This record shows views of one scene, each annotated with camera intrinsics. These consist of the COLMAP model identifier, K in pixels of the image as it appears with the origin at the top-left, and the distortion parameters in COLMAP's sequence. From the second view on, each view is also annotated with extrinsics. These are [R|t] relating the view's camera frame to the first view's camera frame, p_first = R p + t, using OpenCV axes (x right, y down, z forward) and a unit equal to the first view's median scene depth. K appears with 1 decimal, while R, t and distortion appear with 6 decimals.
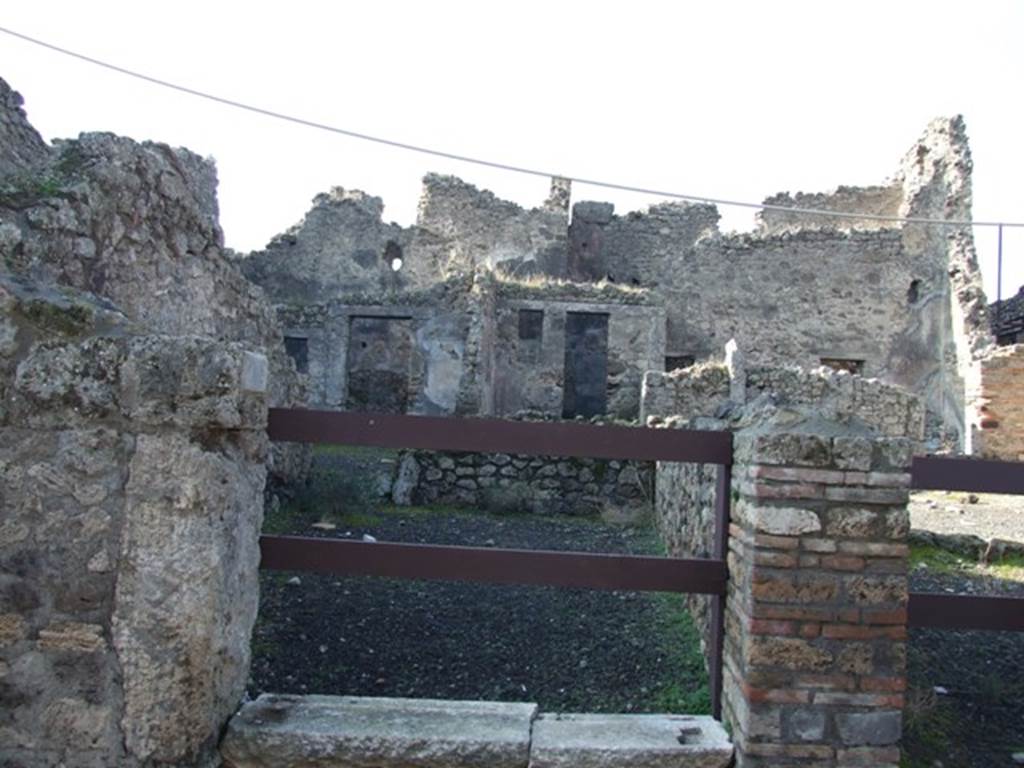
lens RADIAL K [[824.5, 0, 530.3], [0, 824.5, 373.9], [0, 0, 1]] dist [-0.054381, 0.045550]
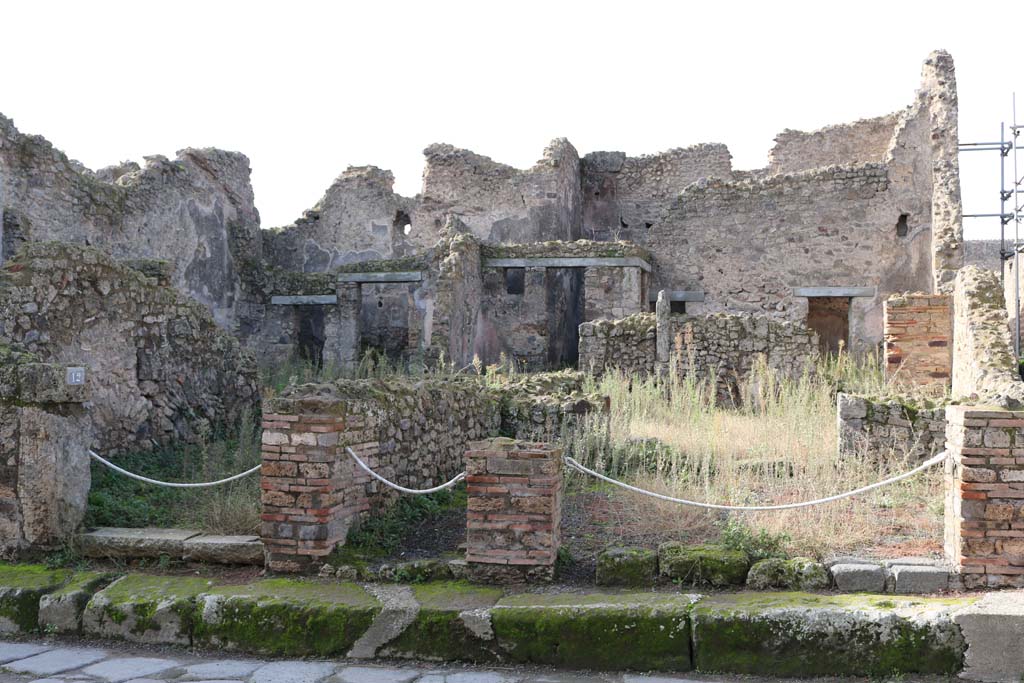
lens RADIAL K [[949.5, 0, 567.7], [0, 949.5, 345.8], [0, 0, 1]] dist [-0.139993, 0.106538]
pose [[0.985352, -0.039988, -0.165777, 0.276351], [0.048034, 0.997840, 0.044812, -0.026391], [0.163627, -0.052118, 0.985145, -0.242319]]
